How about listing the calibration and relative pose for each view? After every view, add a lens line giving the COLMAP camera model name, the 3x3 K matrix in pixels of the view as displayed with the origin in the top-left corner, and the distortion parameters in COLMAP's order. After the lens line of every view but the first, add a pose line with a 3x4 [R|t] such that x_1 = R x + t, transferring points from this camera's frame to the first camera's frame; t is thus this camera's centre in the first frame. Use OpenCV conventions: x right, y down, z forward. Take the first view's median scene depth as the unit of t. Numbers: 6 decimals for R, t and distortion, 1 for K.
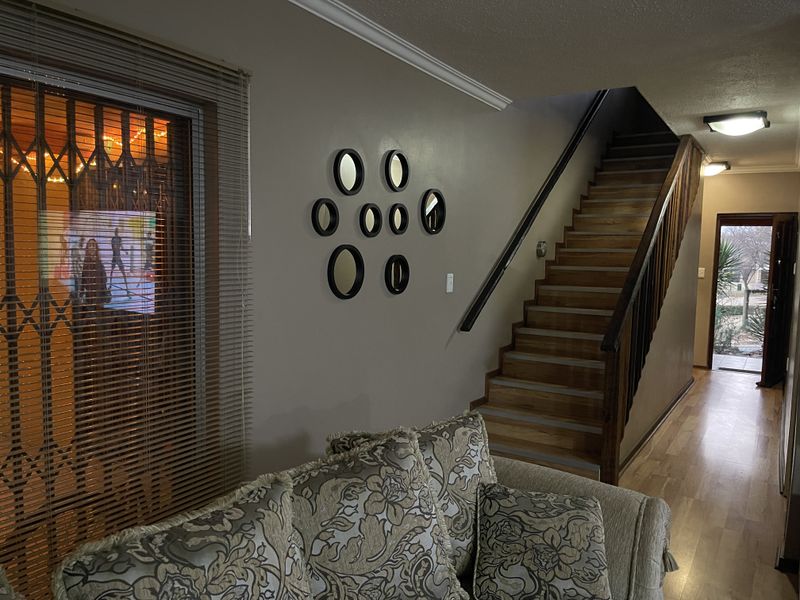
lens RADIAL K [[604.7, 0, 400.8], [0, 604.7, 302.0], [0, 0, 1]] dist [0.010676, 0.002691]
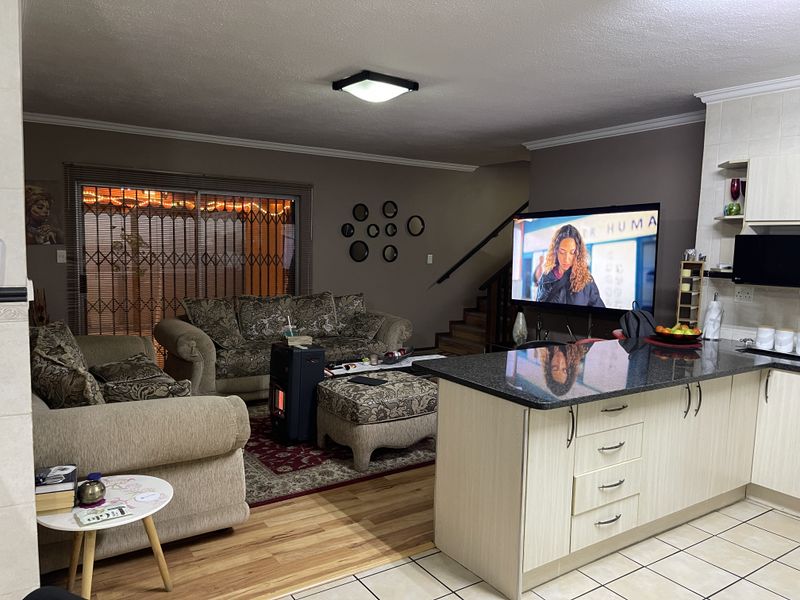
lens RADIAL K [[604.7, 0, 400.1], [0, 604.7, 300.2], [0, 0, 1]] dist [0.010676, 0.002691]
pose [[0.909683, 0.036560, -0.413691, 1.010694], [-0.034727, 0.999325, 0.011952, 0.104638], [0.413849, 0.003494, 0.910339, -1.109413]]
